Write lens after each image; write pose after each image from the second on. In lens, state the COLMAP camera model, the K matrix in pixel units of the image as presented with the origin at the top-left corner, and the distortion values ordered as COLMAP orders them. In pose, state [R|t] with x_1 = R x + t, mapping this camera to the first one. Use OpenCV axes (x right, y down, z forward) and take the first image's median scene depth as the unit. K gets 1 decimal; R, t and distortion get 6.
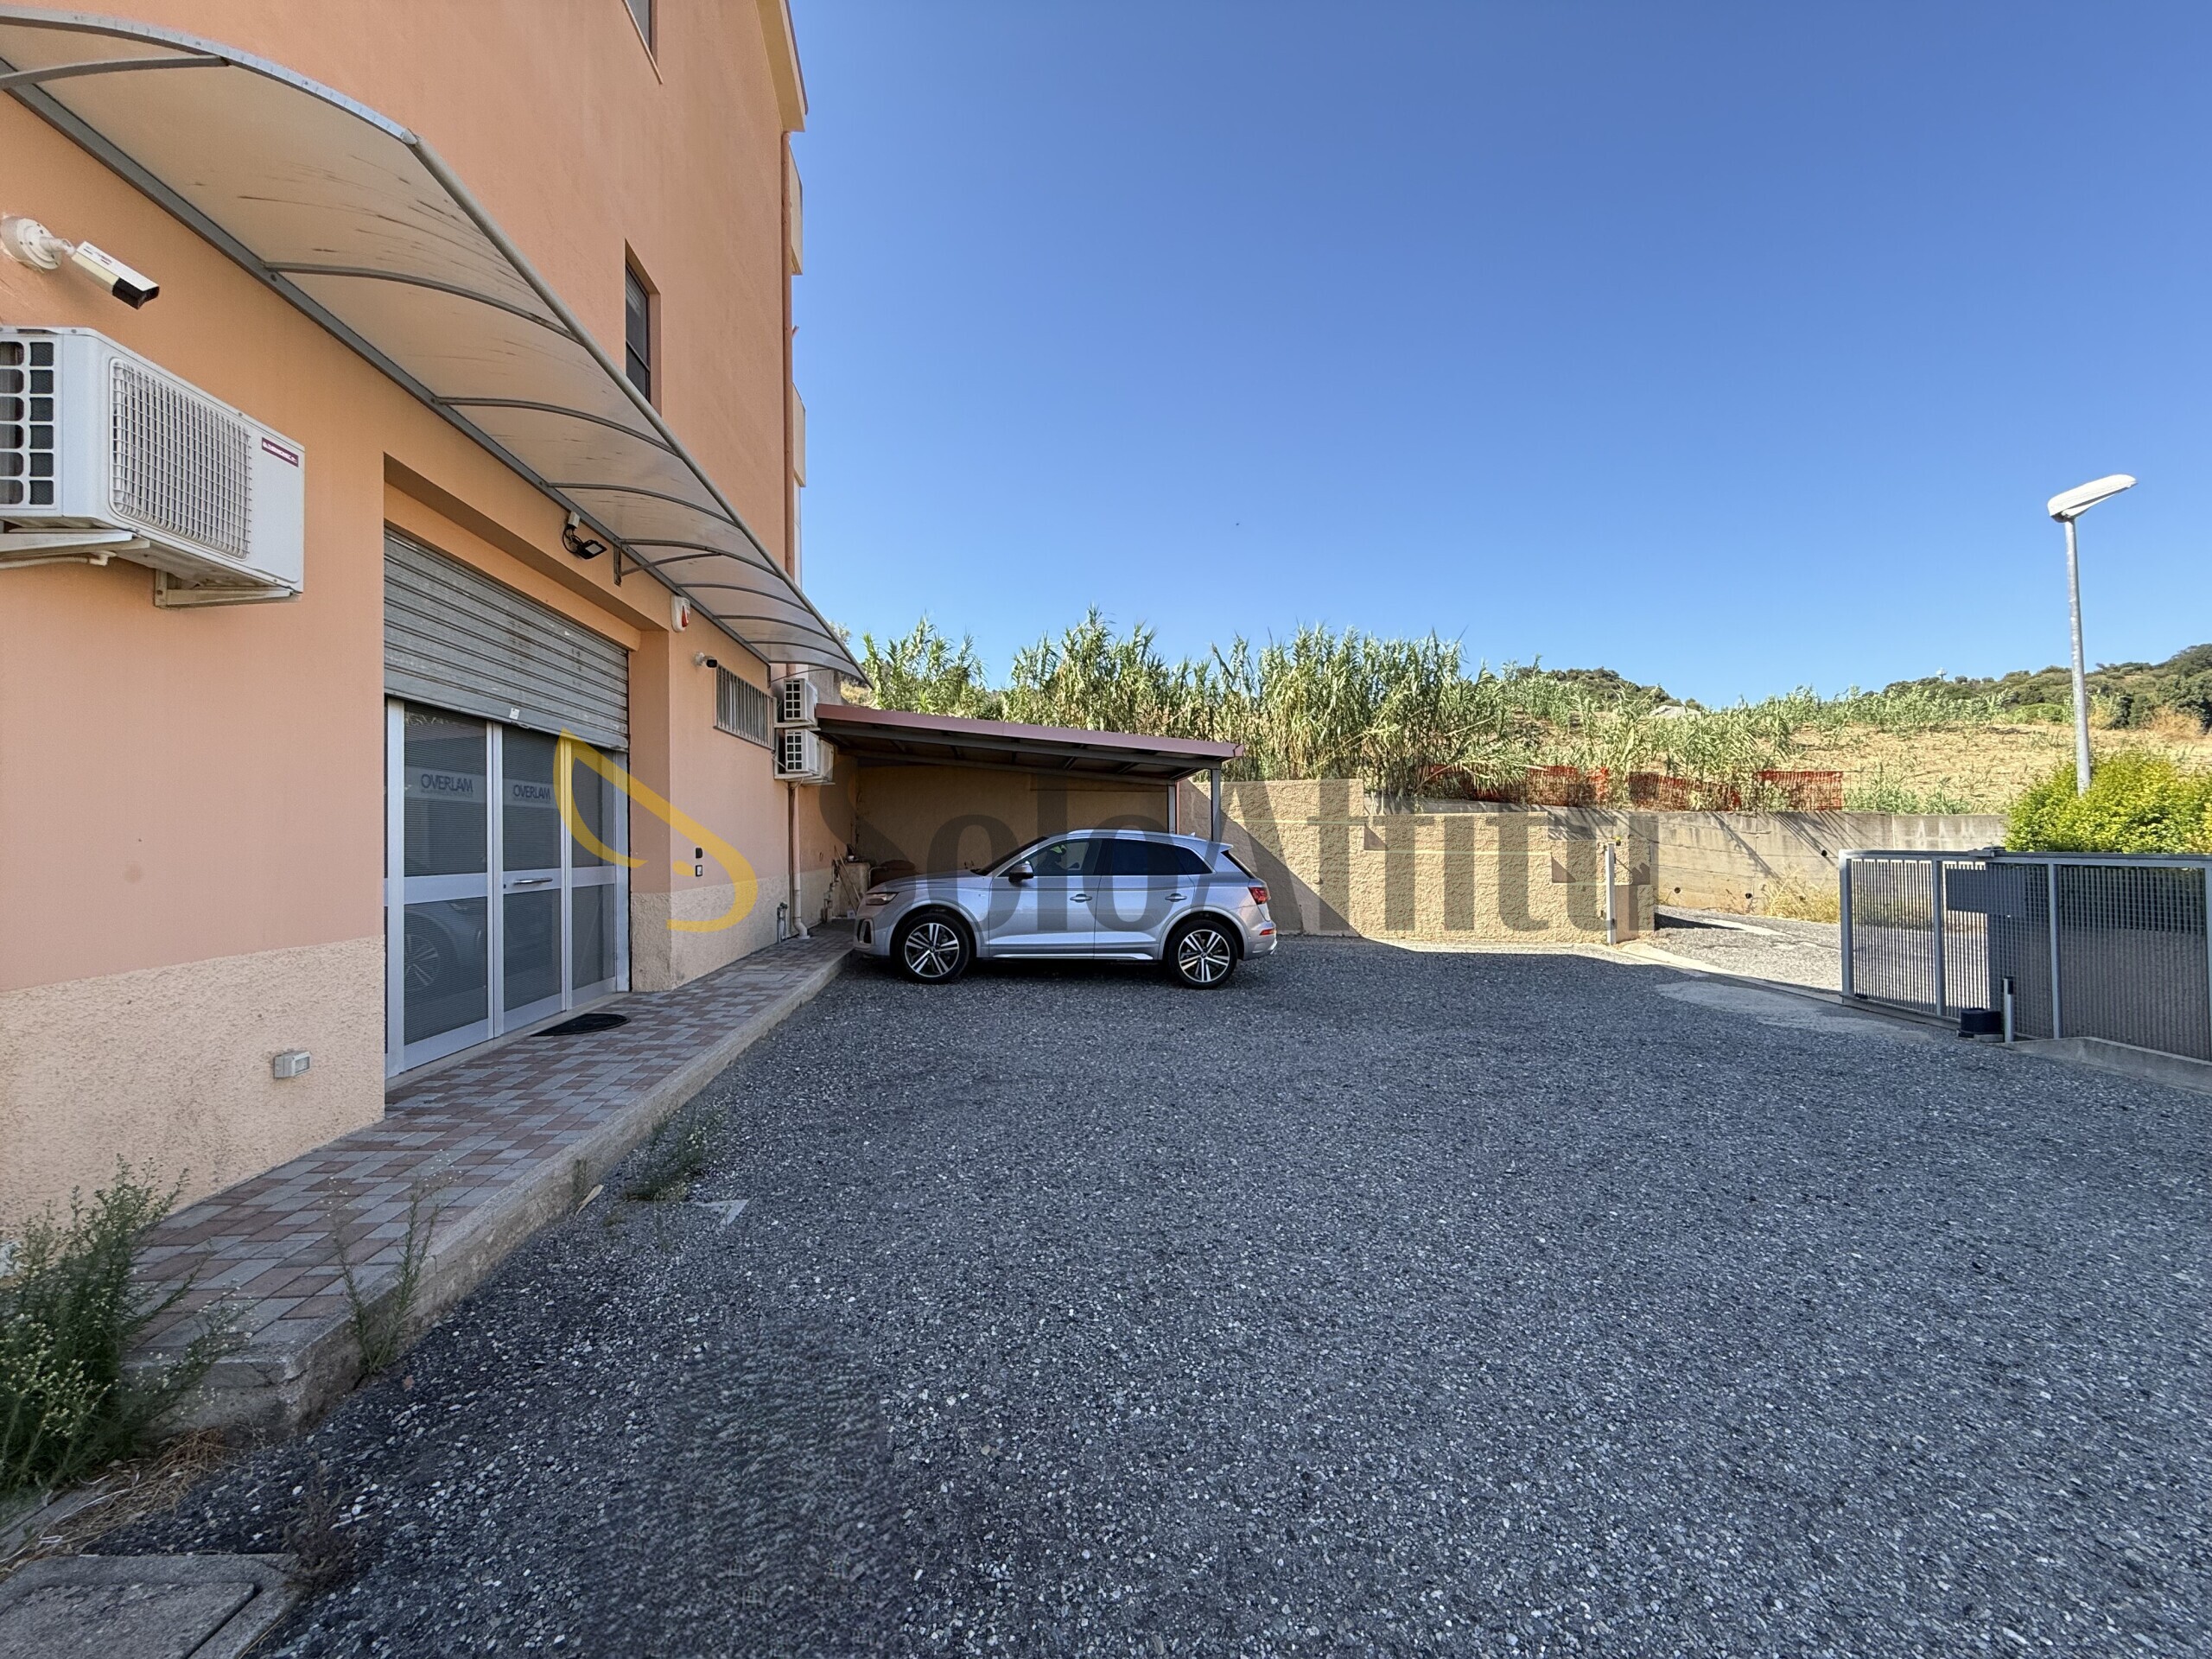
lens RADIAL K [[878.2, 0, 1106.0], [0, 878.2, 829.5], [0, 0, 1]] dist [-0.038262, -0.000029]
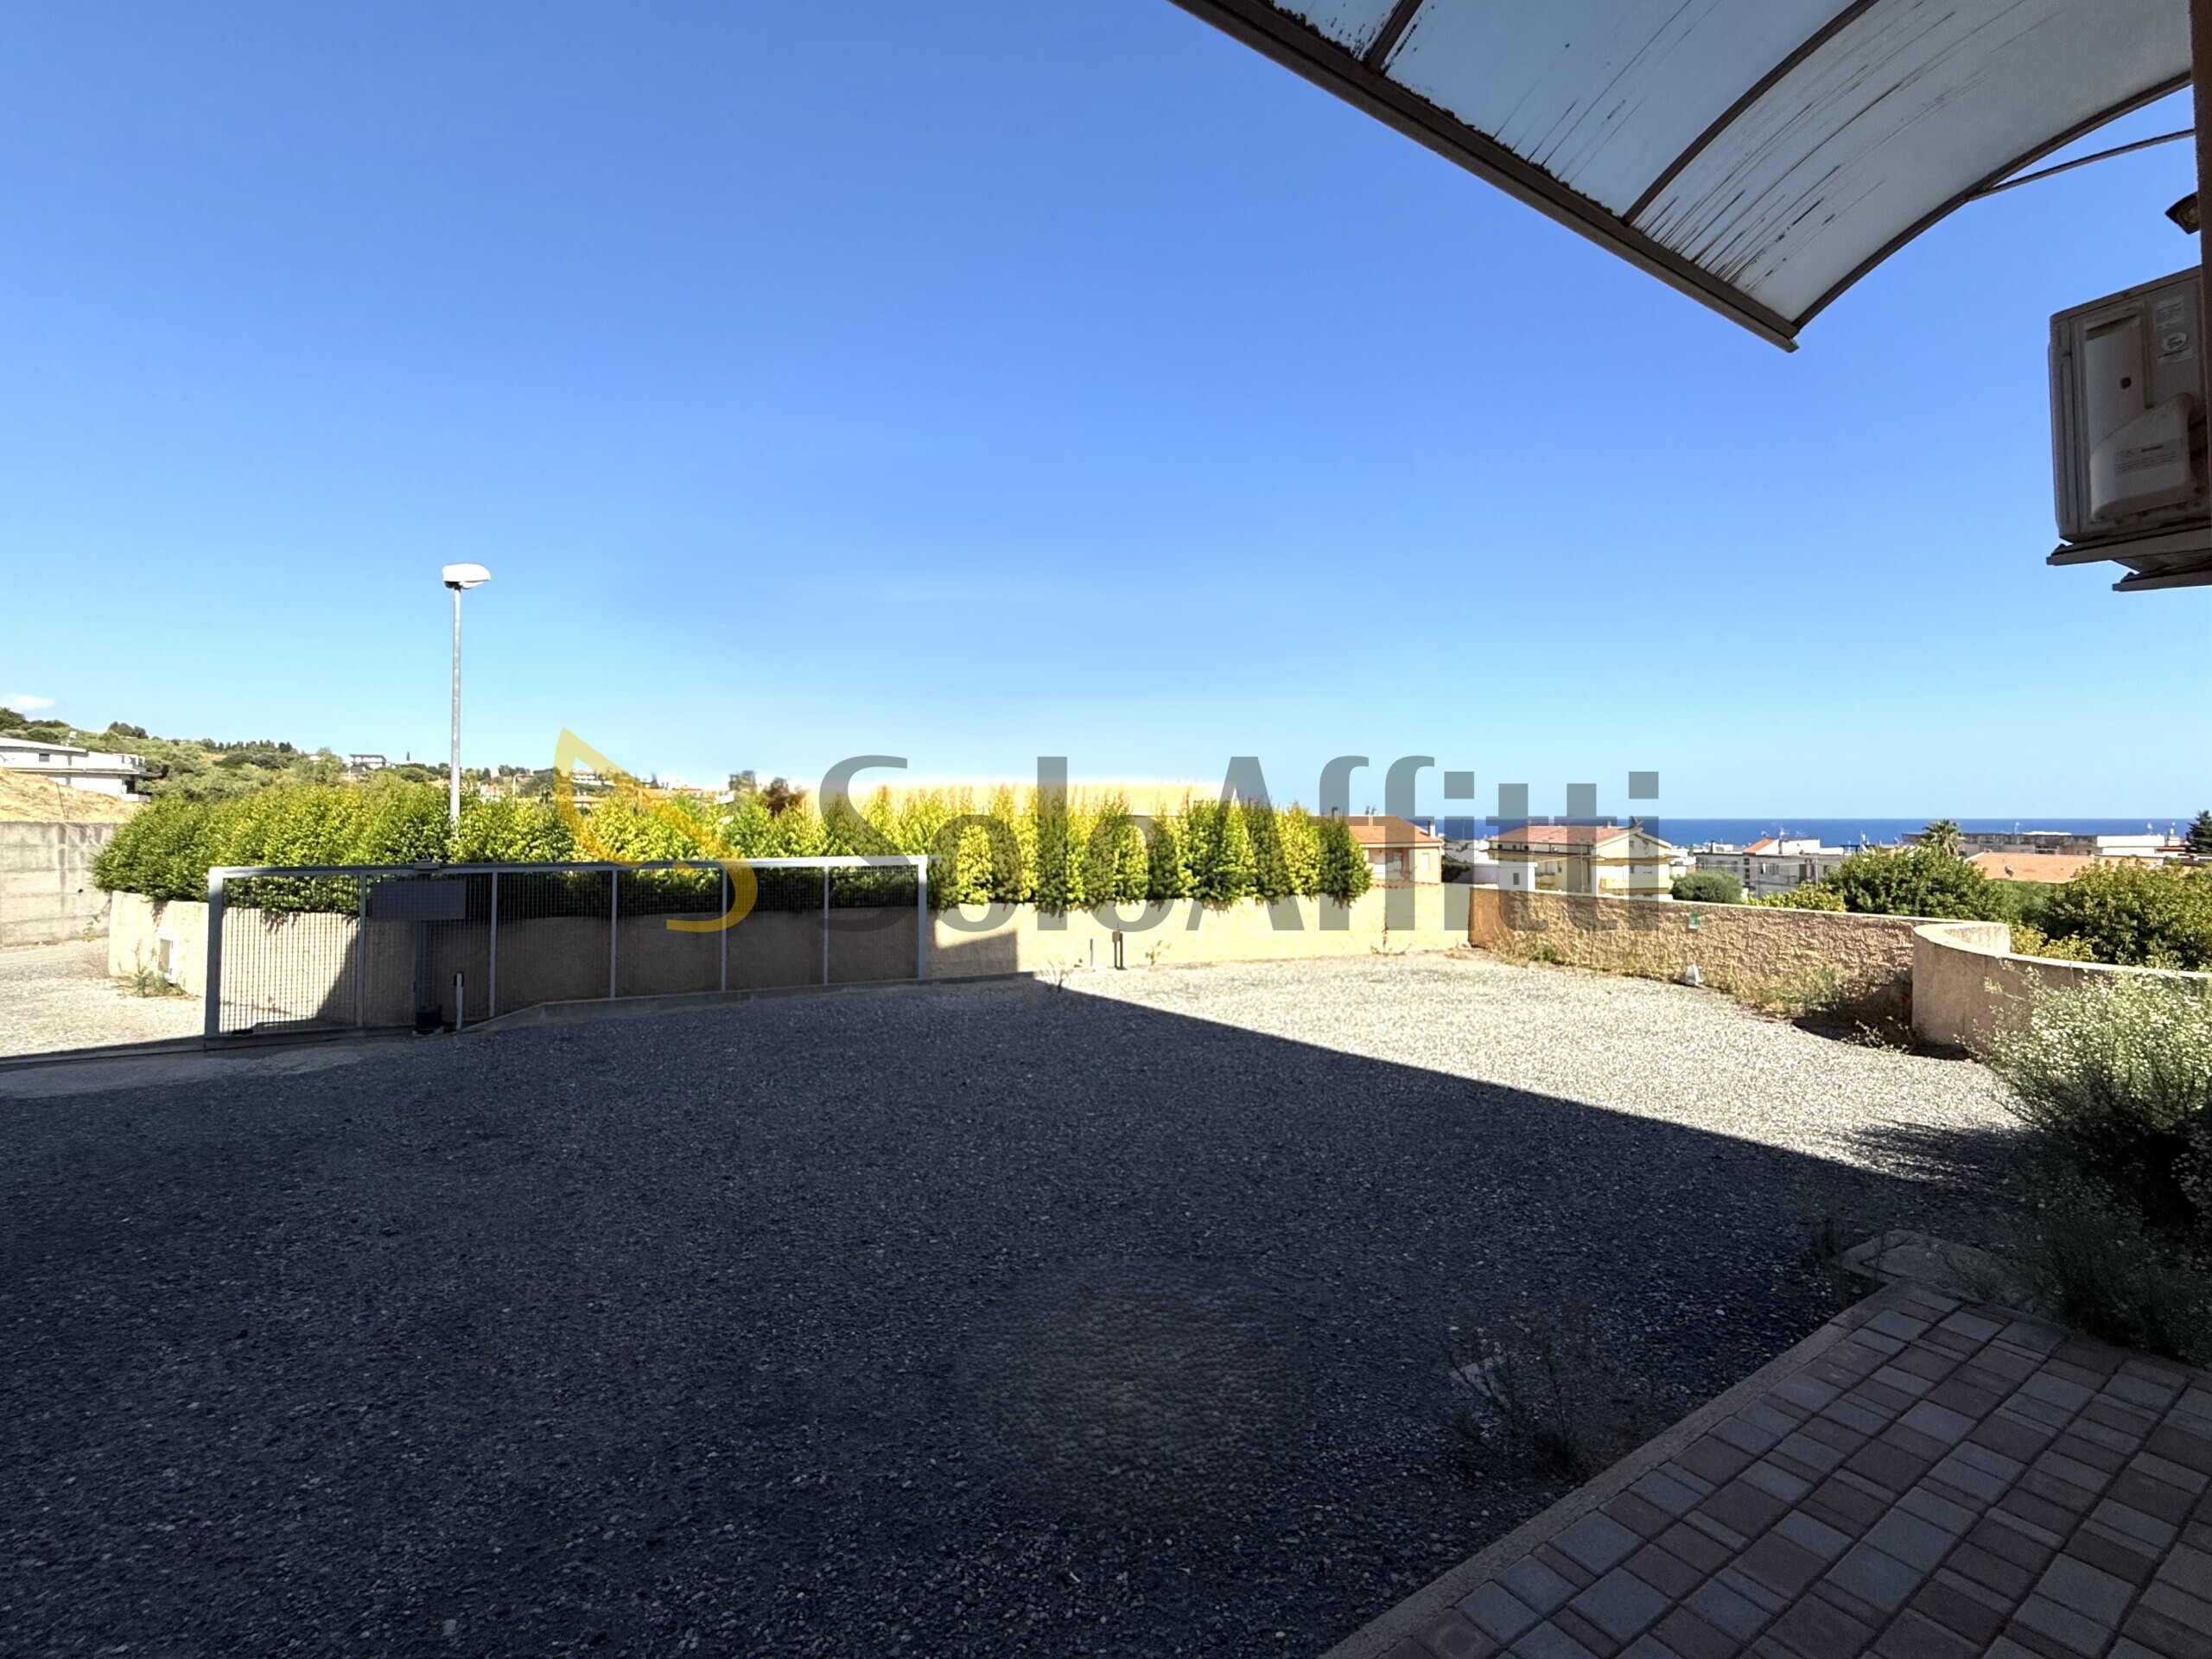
lens RADIAL K [[895.4, 0, 1106.0], [0, 895.4, 829.5], [0, 0, 1]] dist [-0.000672, -0.000131]
pose [[-0.398353, -0.000782, 0.917232, -1.046326], [-0.006063, 0.999980, -0.001781, -0.064339], [-0.917212, -0.006271, -0.398350, 1.631025]]
